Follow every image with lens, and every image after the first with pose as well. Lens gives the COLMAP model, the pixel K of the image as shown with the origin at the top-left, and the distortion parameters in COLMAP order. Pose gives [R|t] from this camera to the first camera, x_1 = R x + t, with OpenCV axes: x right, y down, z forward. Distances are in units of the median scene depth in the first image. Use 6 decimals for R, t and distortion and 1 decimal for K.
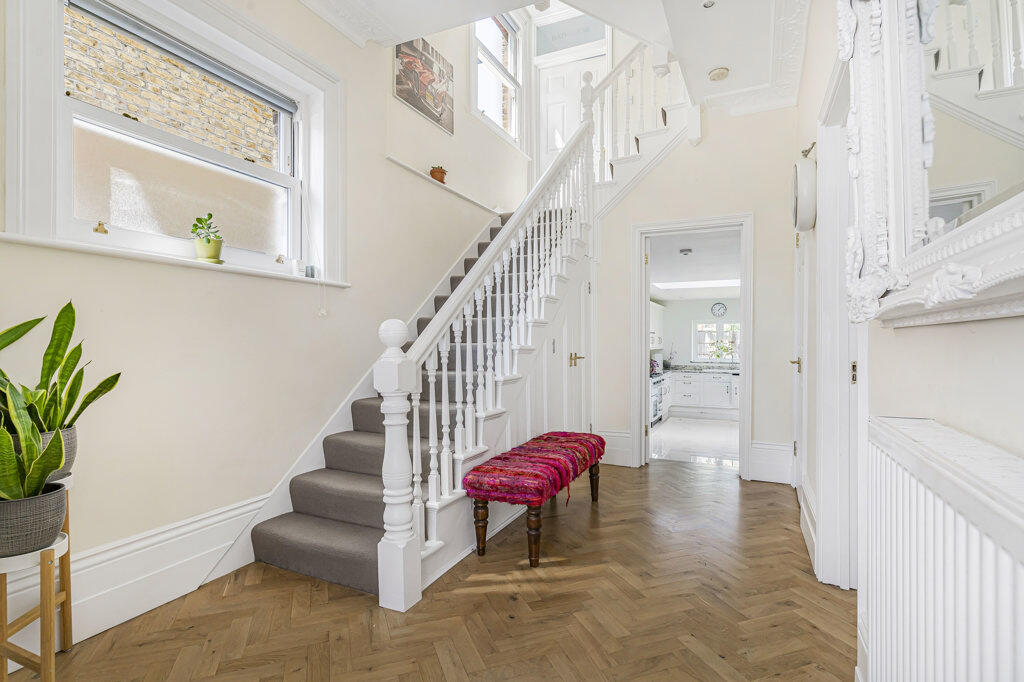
lens RADIAL K [[517.6, 0, 508.4], [0, 517.6, 345.5], [0, 0, 1]] dist [0.002747, 0.000071]
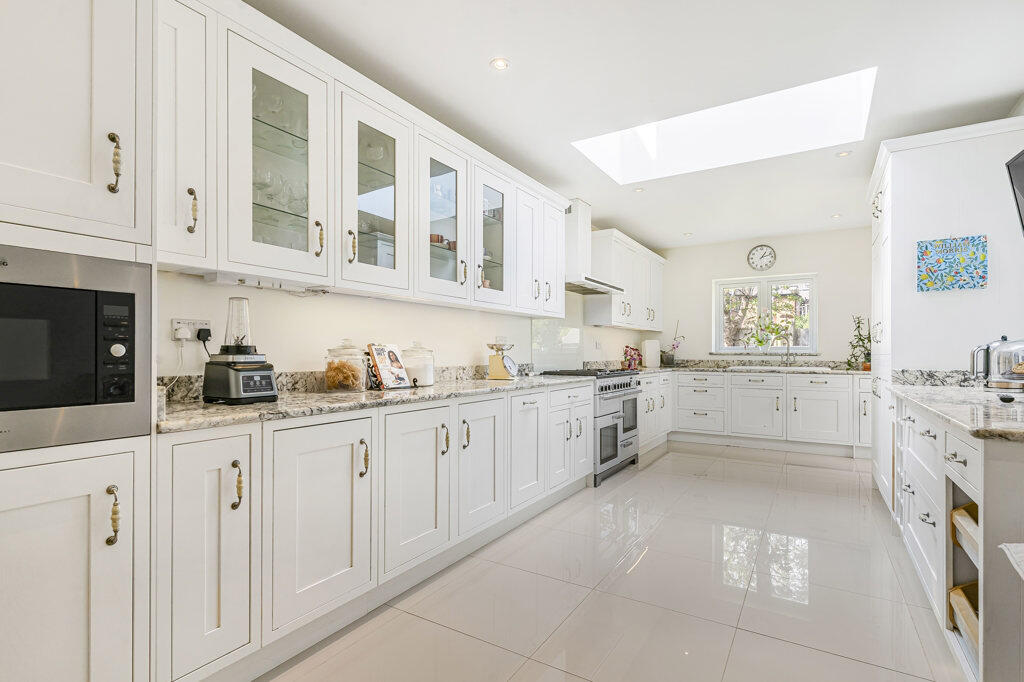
lens RADIAL K [[498.2, 0, 508.4], [0, 498.2, 349.8], [0, 0, 1]] dist [0.004189, 0.000395]
pose [[0.993674, -0.001642, -0.112288, 0.198087], [0.001119, 0.999988, -0.004721, 0.030784], [0.112294, 0.004565, 0.993665, 0.442968]]
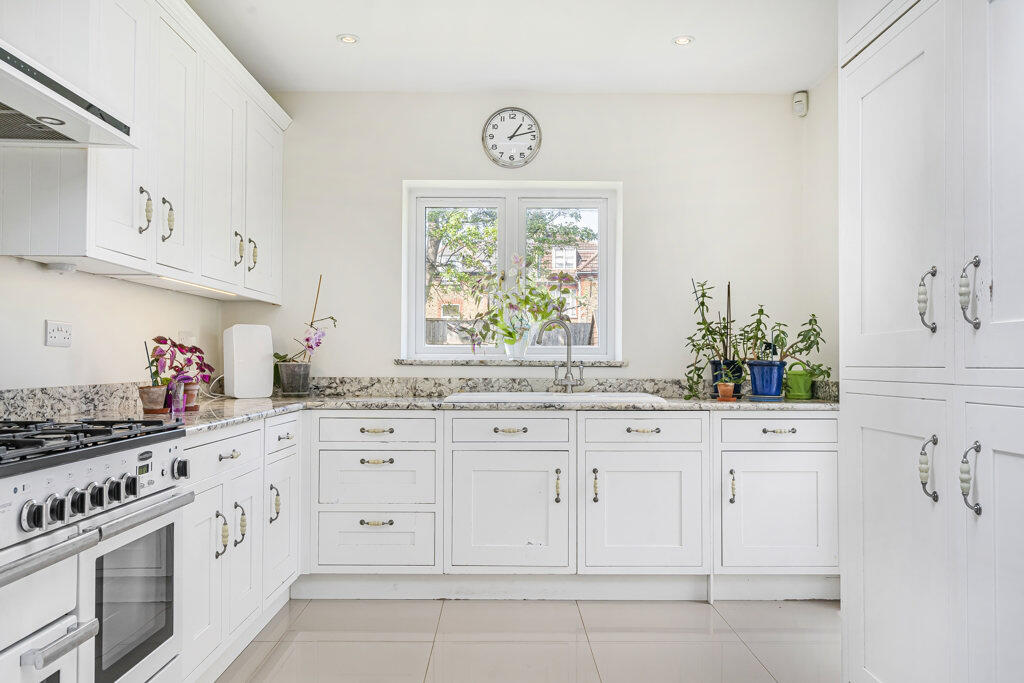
lens RADIAL K [[825.2, 0, 509.4], [0, 825.2, 343.6], [0, 0, 1]] dist [0.014043, -0.000441]
pose [[0.903217, 0.010202, 0.429063, 0.245565], [-0.002231, 0.999816, -0.019076, 0.031330], [-0.429178, 0.016272, 0.903073, 0.663946]]
